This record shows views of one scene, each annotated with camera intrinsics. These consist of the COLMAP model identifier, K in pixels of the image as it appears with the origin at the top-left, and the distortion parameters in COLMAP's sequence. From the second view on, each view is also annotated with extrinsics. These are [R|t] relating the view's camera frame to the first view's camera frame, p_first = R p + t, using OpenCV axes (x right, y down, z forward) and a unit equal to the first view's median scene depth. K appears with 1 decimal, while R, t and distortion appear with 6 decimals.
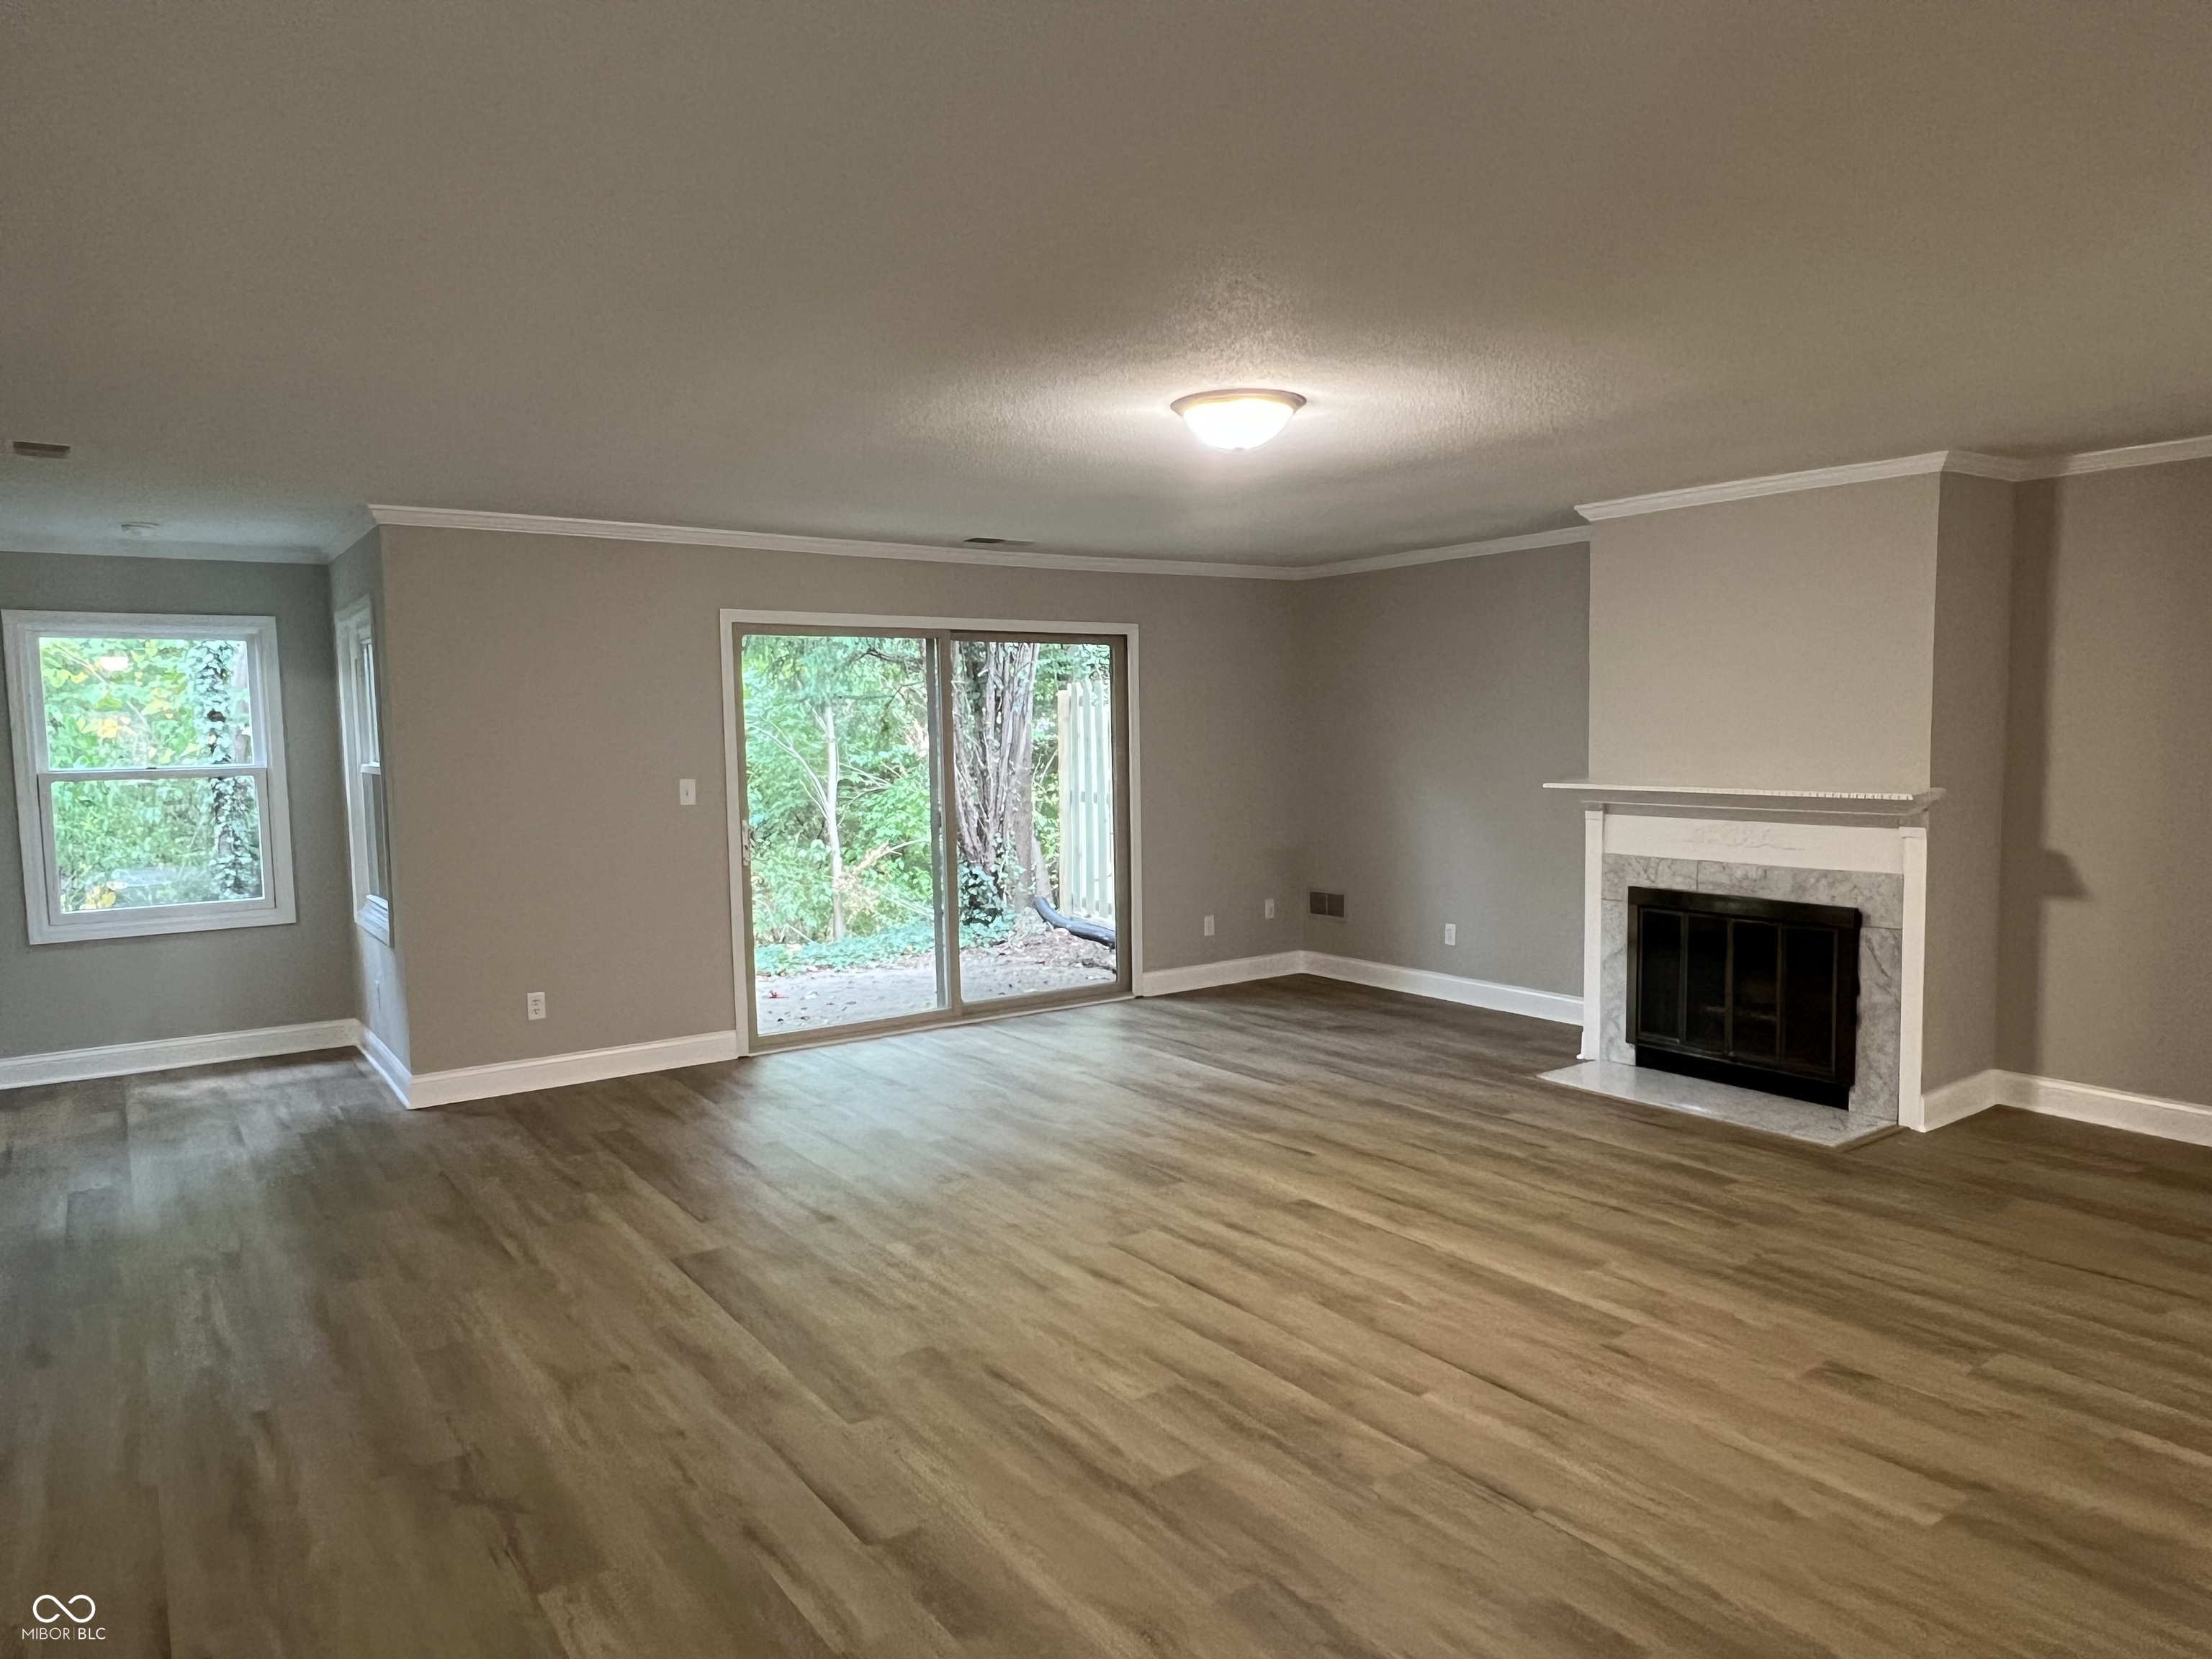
lens RADIAL K [[1431.7, 0, 1089.5], [0, 1431.7, 836.7], [0, 0, 1]] dist [0.003637, -0.000618]
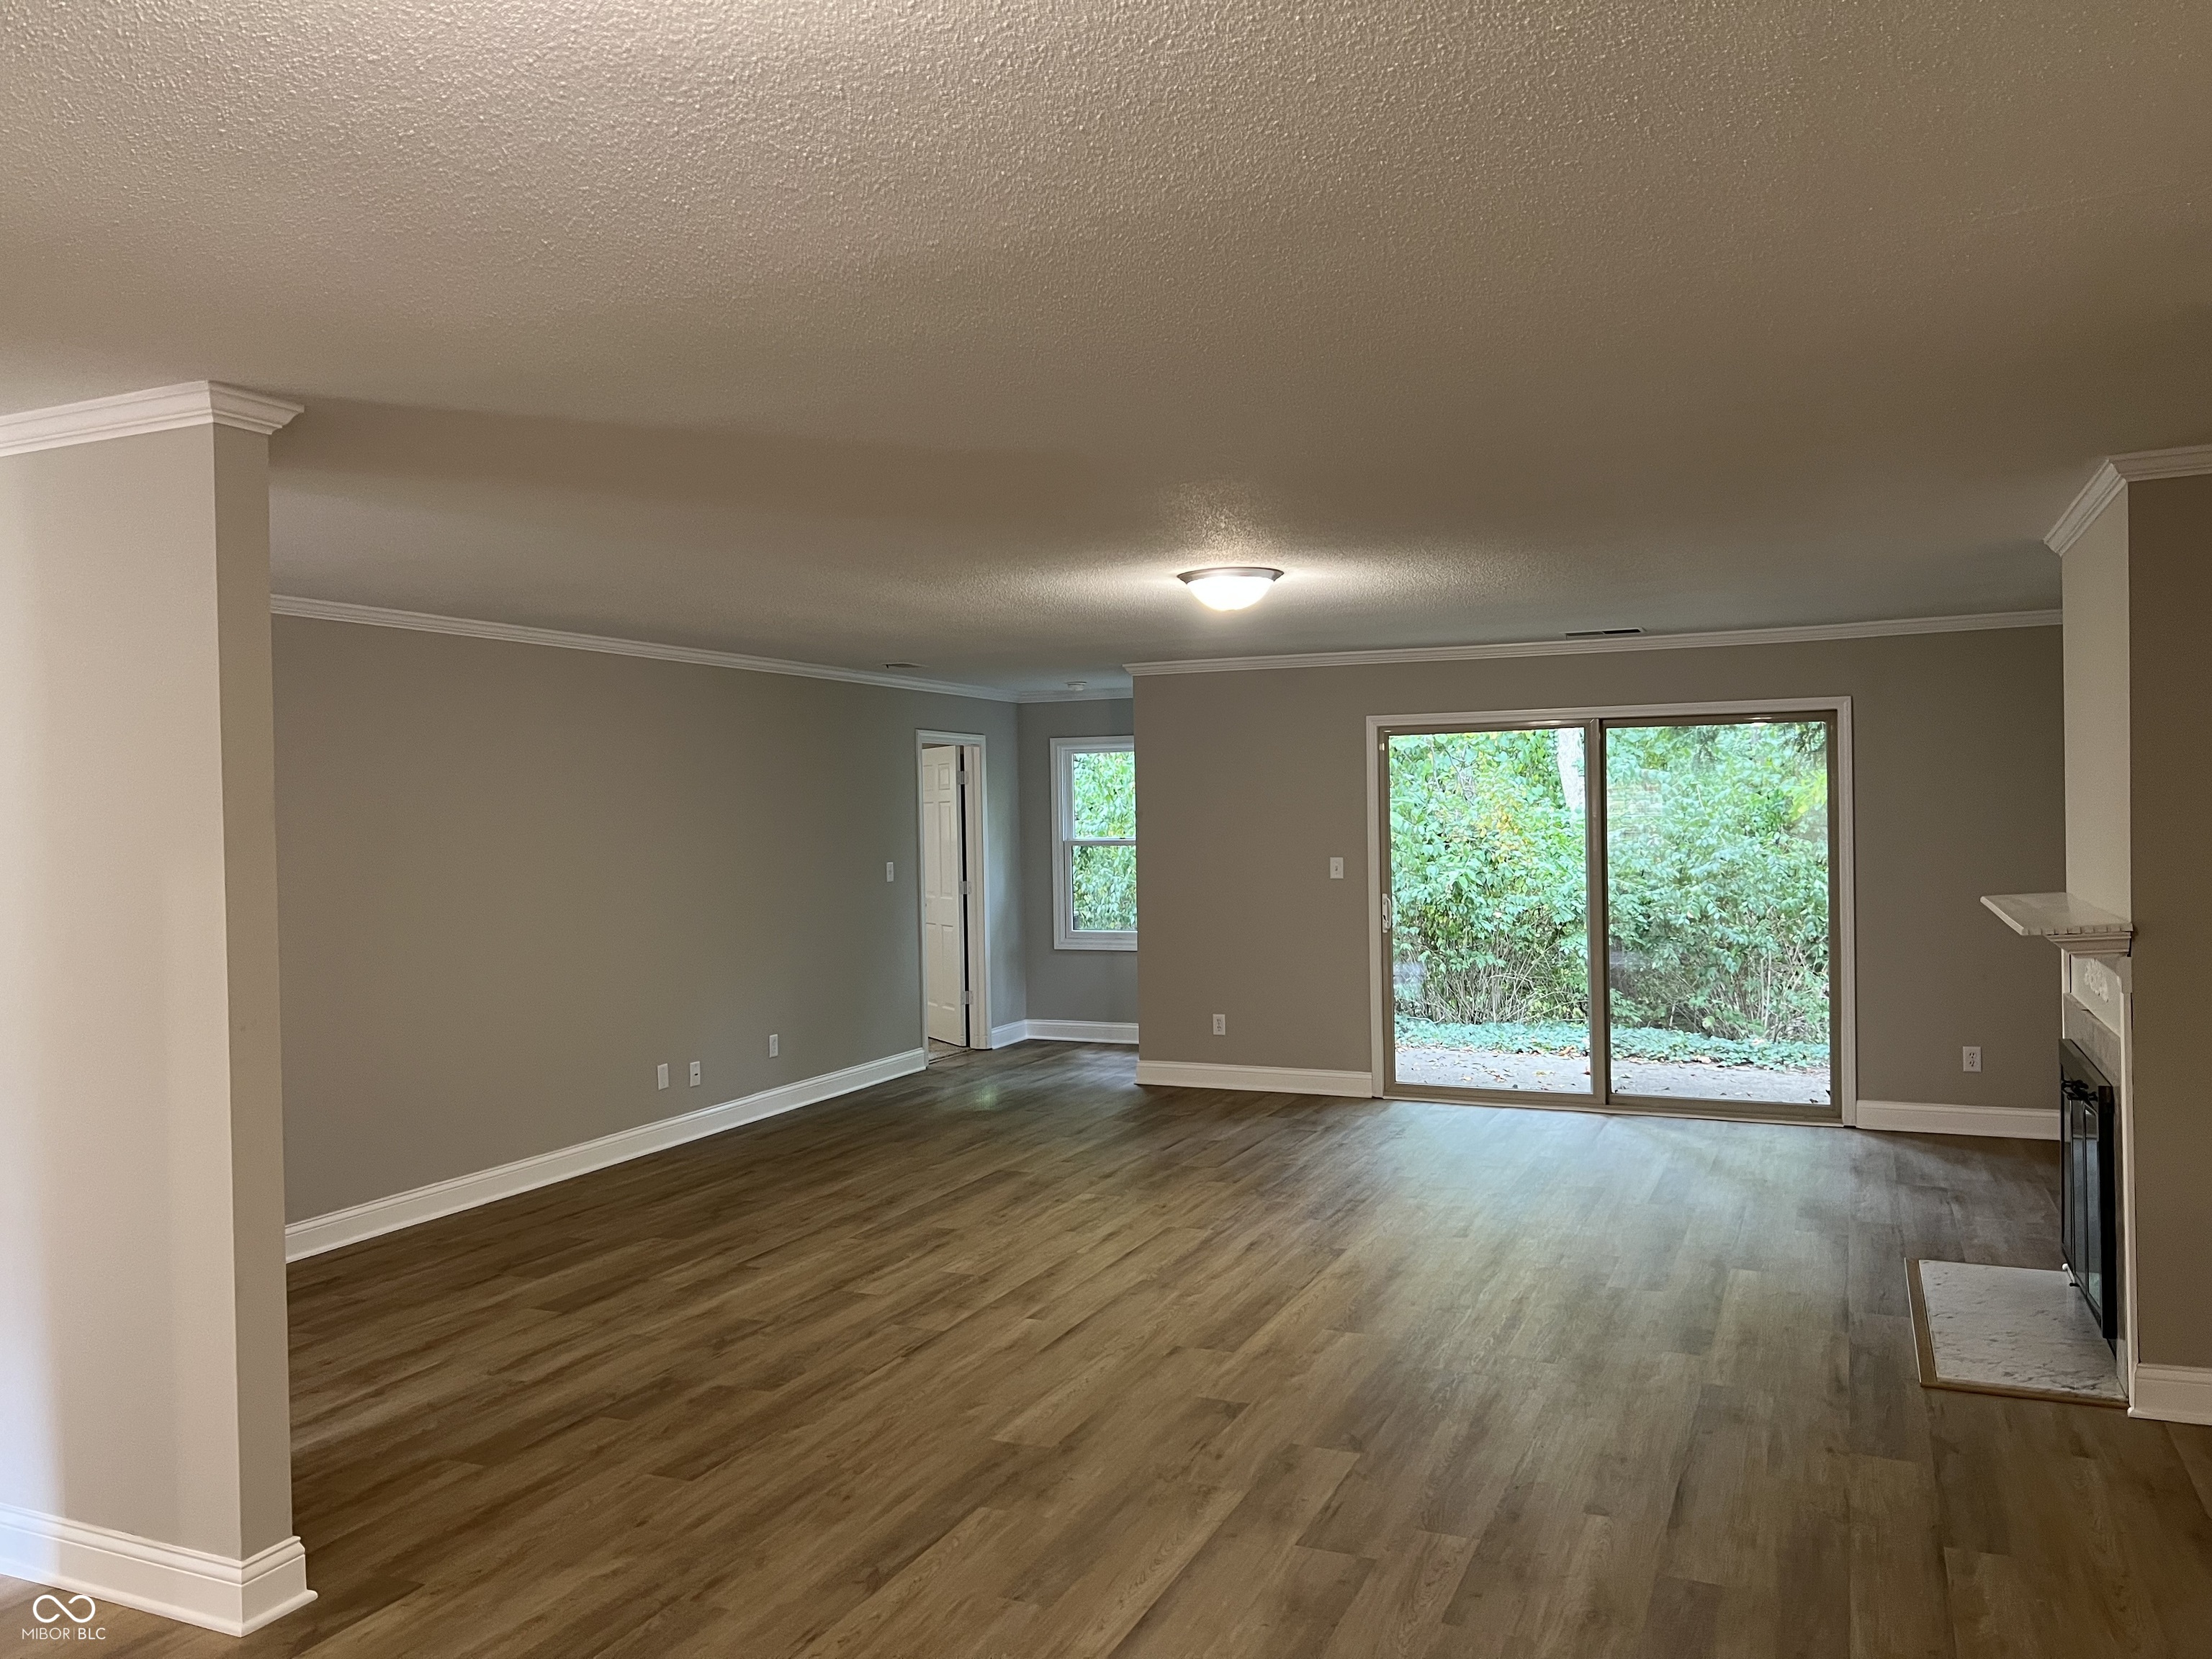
lens RADIAL K [[1651.3, 0, 1094.2], [0, 1651.3, 828.2], [0, 0, 1]] dist [0.090926, -0.121713]
pose [[0.510198, 0.016481, -0.859899, 0.978430], [-0.060179, 0.998050, -0.016577, -0.034676], [0.857949, 0.060205, 0.510195, 0.126018]]
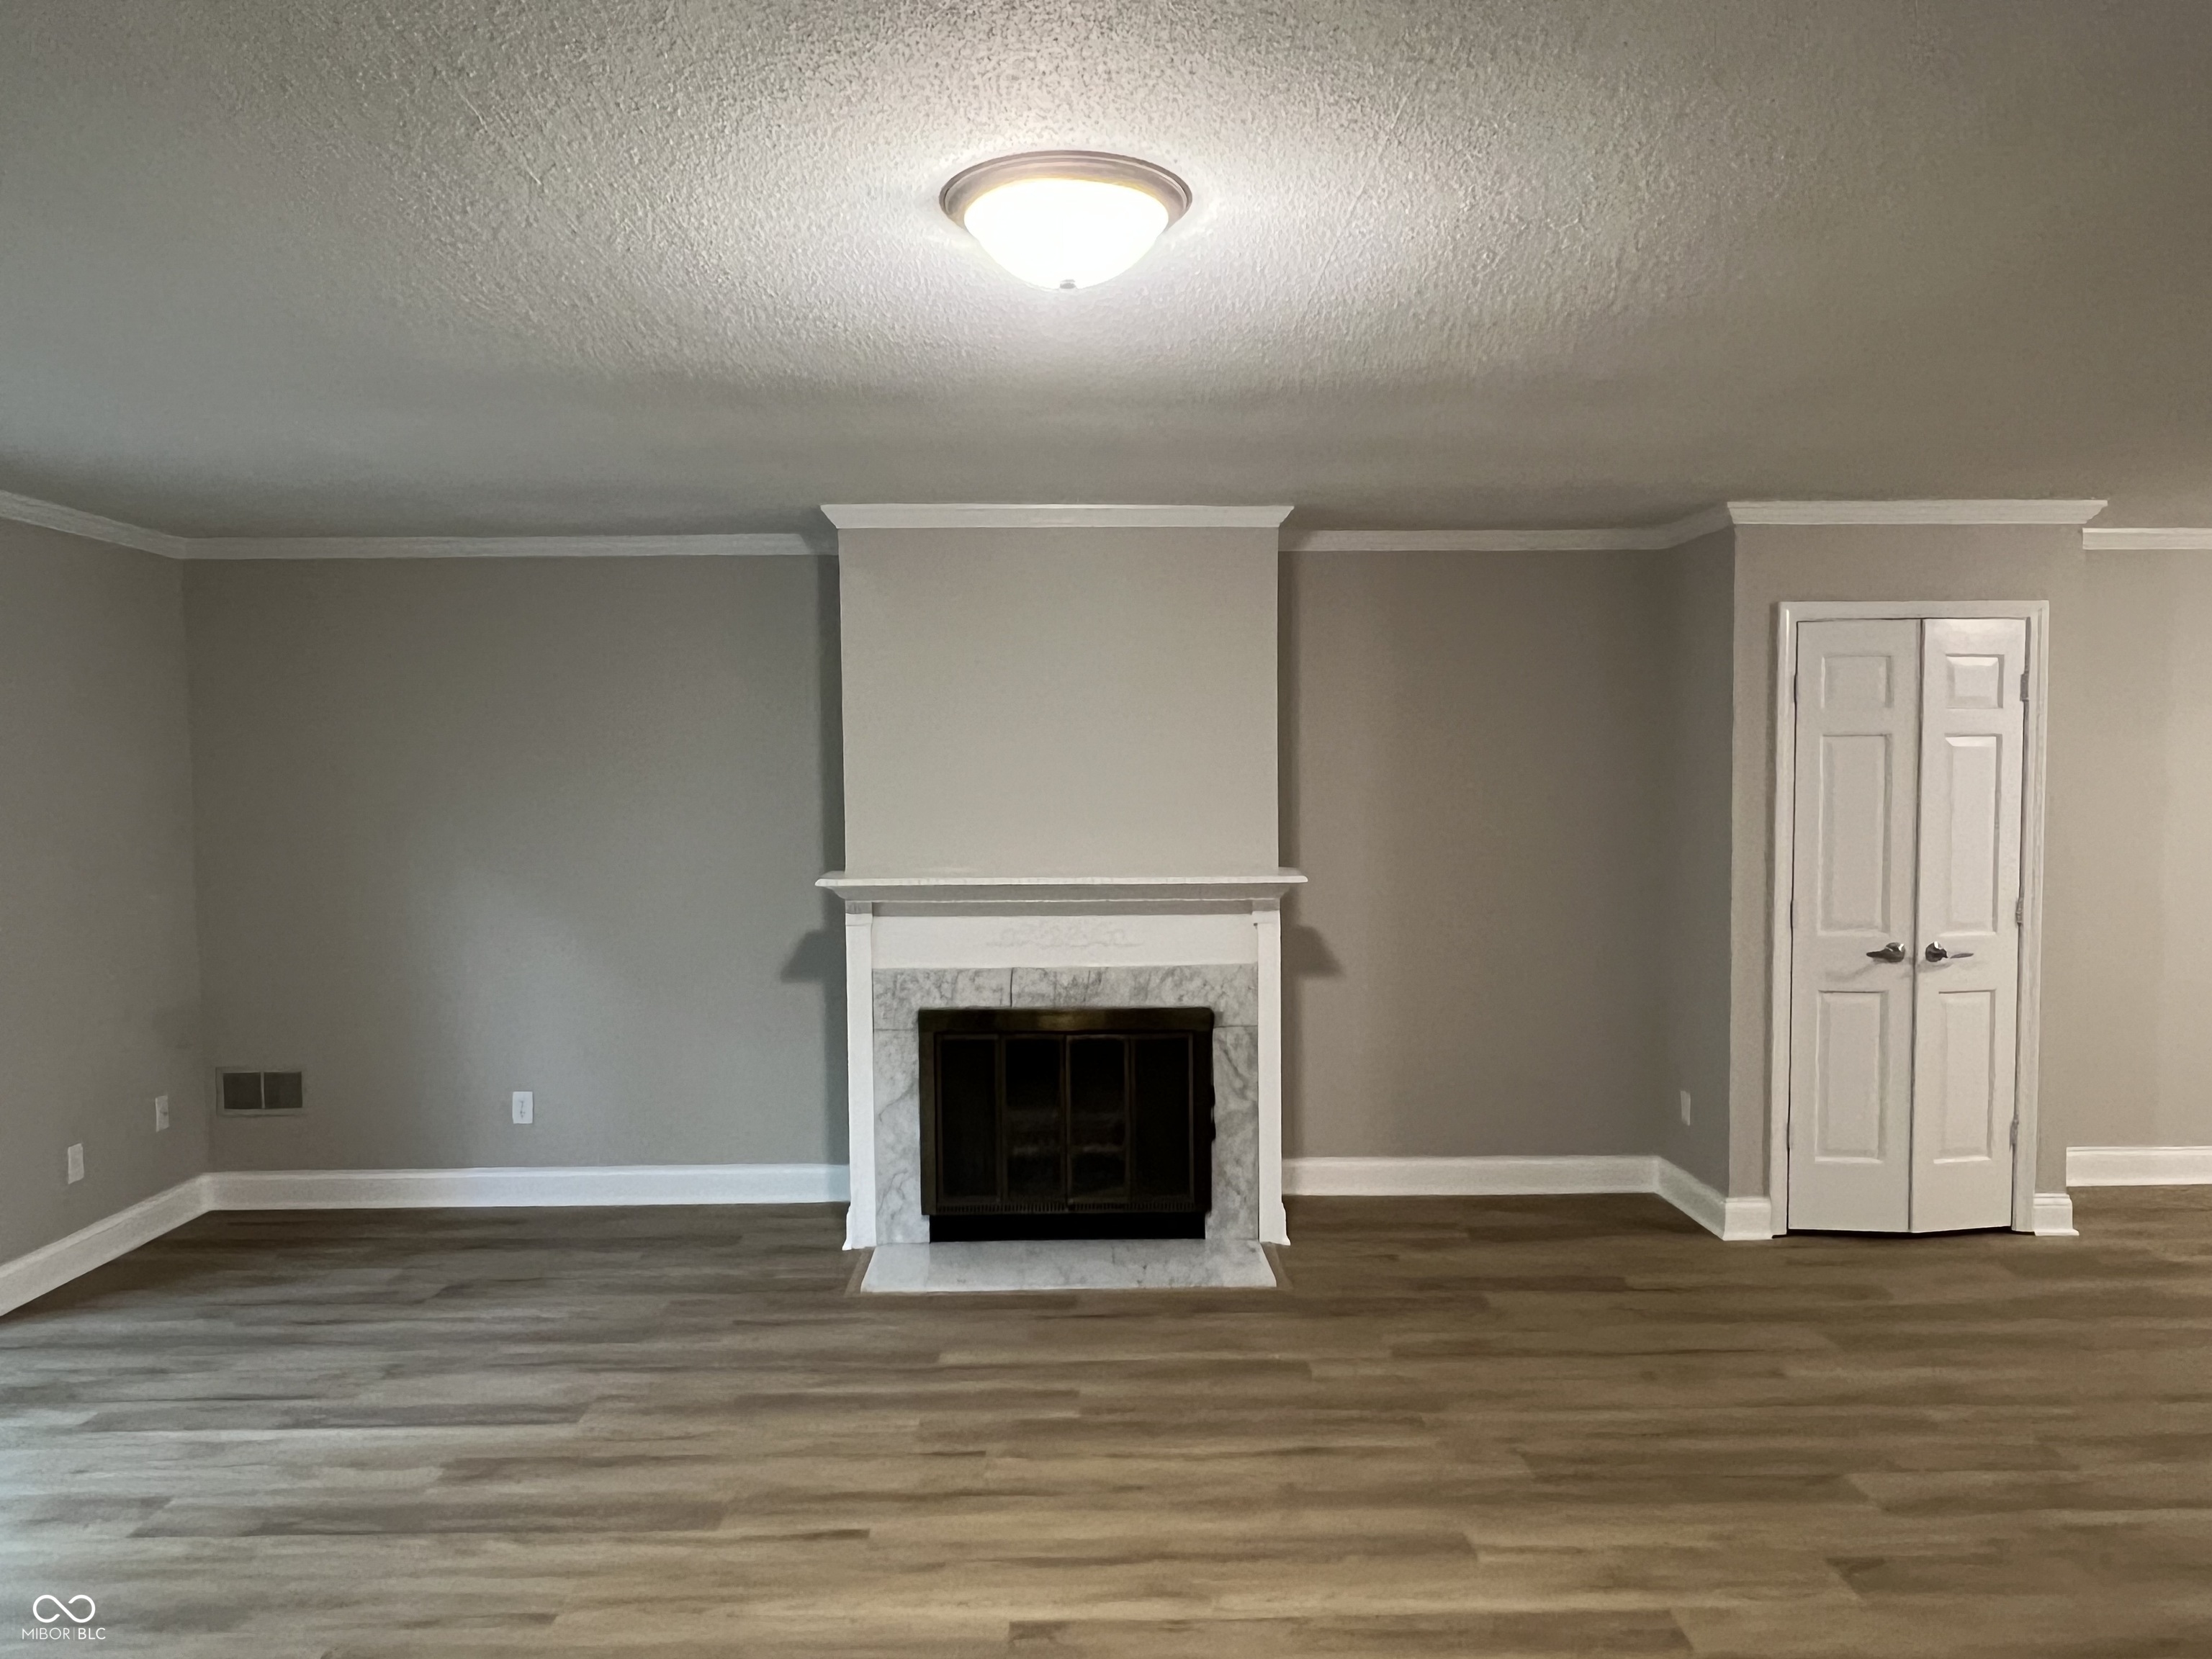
lens RADIAL K [[1544.0, 0, 1088.0], [0, 1544.0, 842.3], [0, 0, 1]] dist [0.002467, -0.000537]
pose [[0.560229, -0.021085, 0.828069, -0.285663], [0.064091, 0.997783, -0.017954, -0.038243], [-0.825855, 0.063130, 0.560338, 0.512962]]
